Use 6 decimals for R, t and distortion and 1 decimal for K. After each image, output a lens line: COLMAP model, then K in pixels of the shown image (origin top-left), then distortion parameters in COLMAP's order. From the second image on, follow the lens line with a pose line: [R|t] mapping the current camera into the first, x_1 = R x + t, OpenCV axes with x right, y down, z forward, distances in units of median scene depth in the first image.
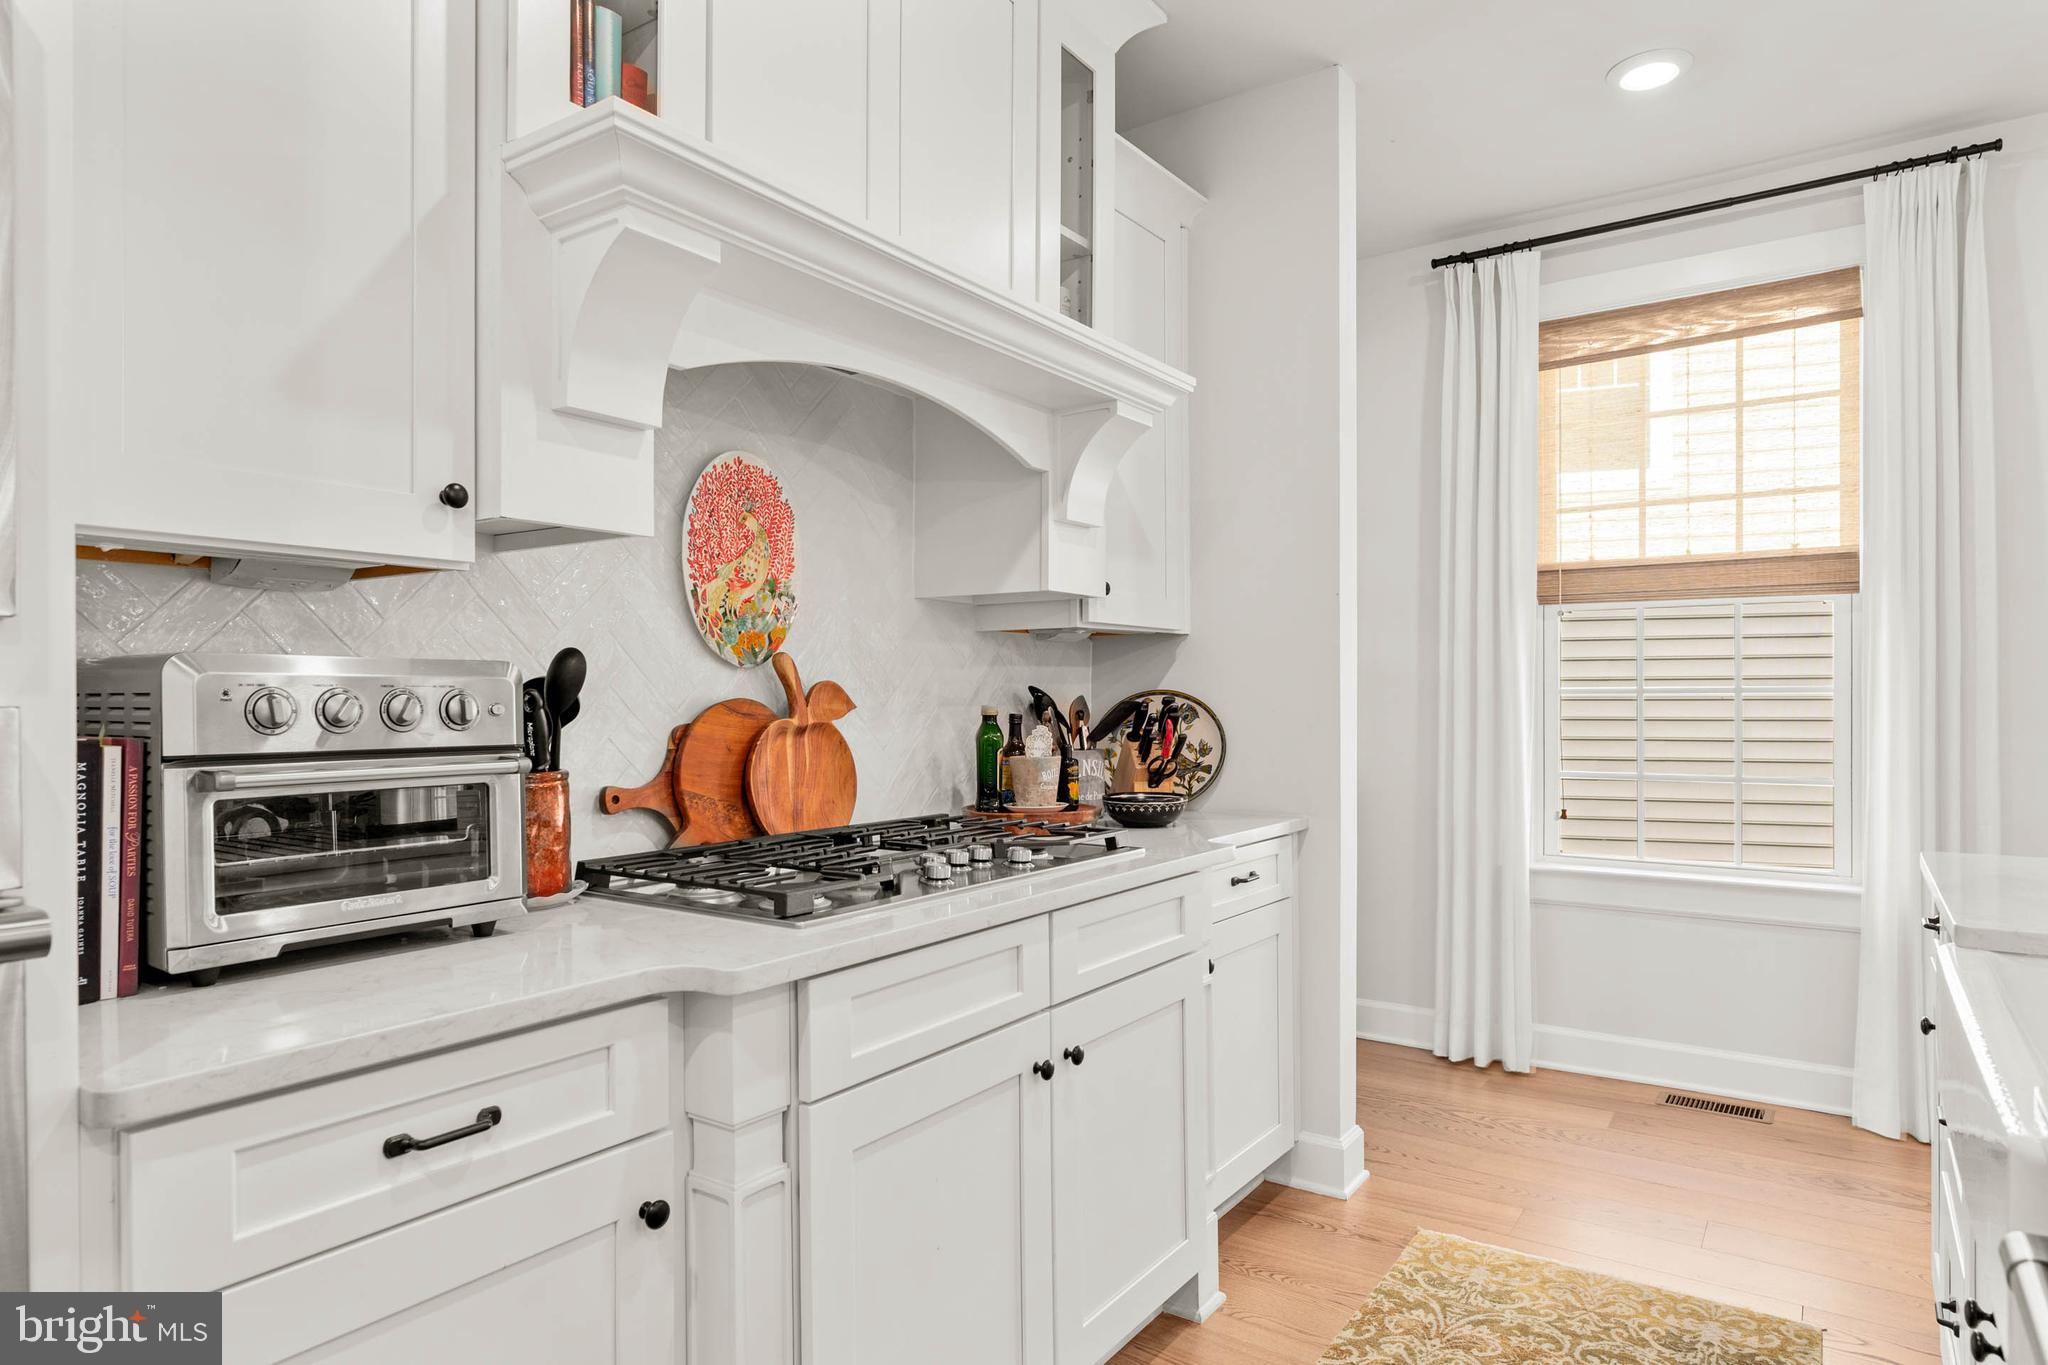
lens RADIAL K [[1178.1, 0, 1022.9], [0, 1178.1, 702.9], [0, 0, 1]] dist [-0.001369, -0.000521]
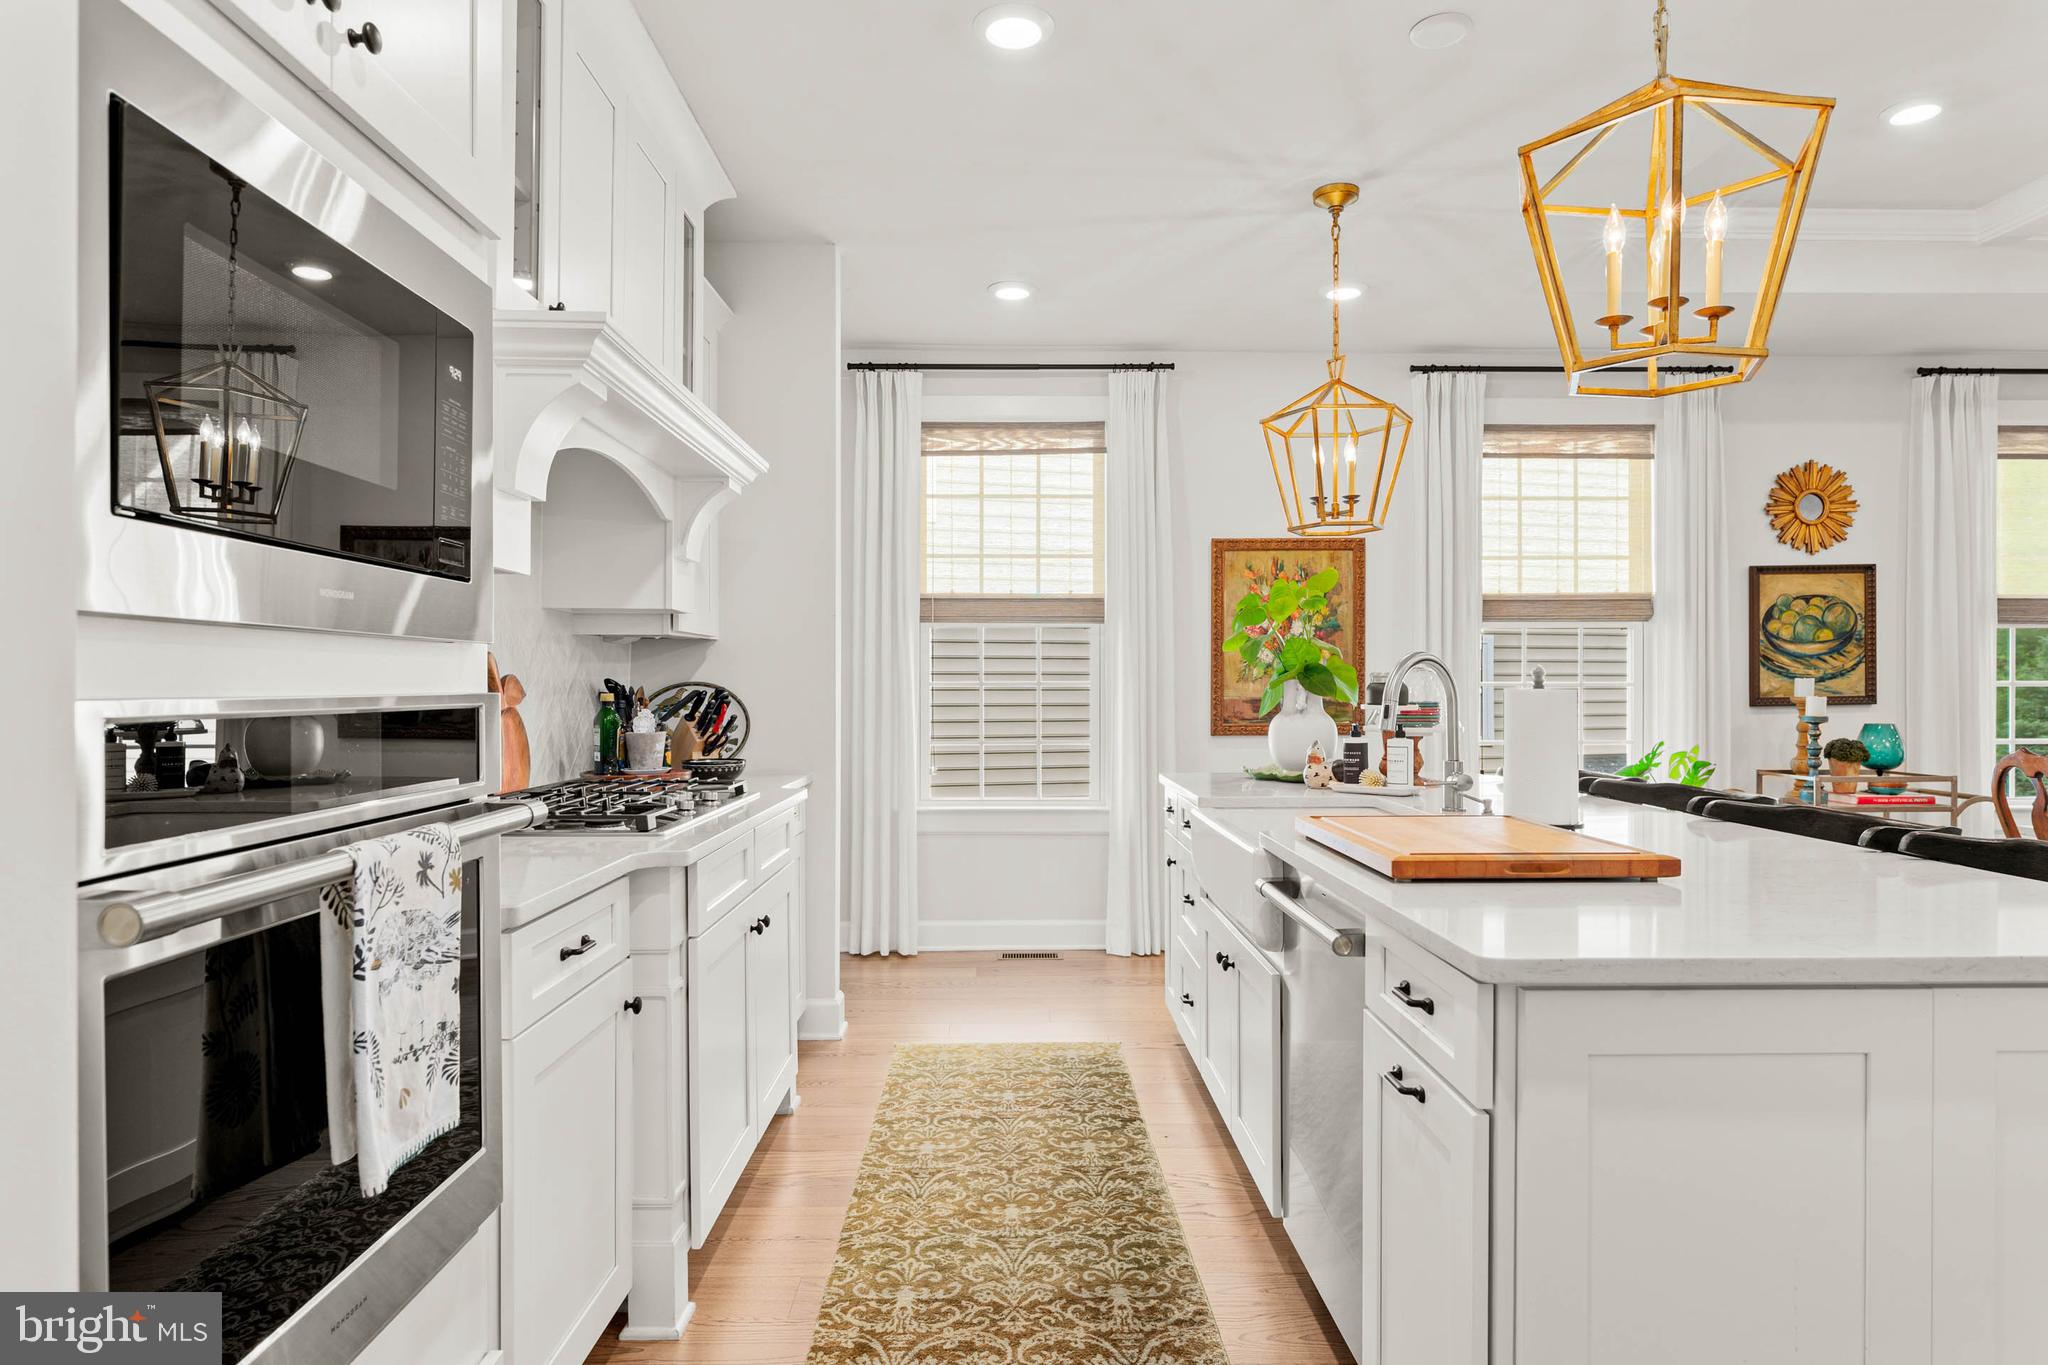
lens RADIAL K [[1183.6, 0, 1024.9], [0, 1183.6, 685.6], [0, 0, 1]] dist [-0.000593, -0.000985]
pose [[0.812017, 0.003398, 0.583624, -0.339594], [0.000554, 0.999978, -0.006594, 0.001729], [-0.583634, 0.005678, 0.811997, -0.263714]]
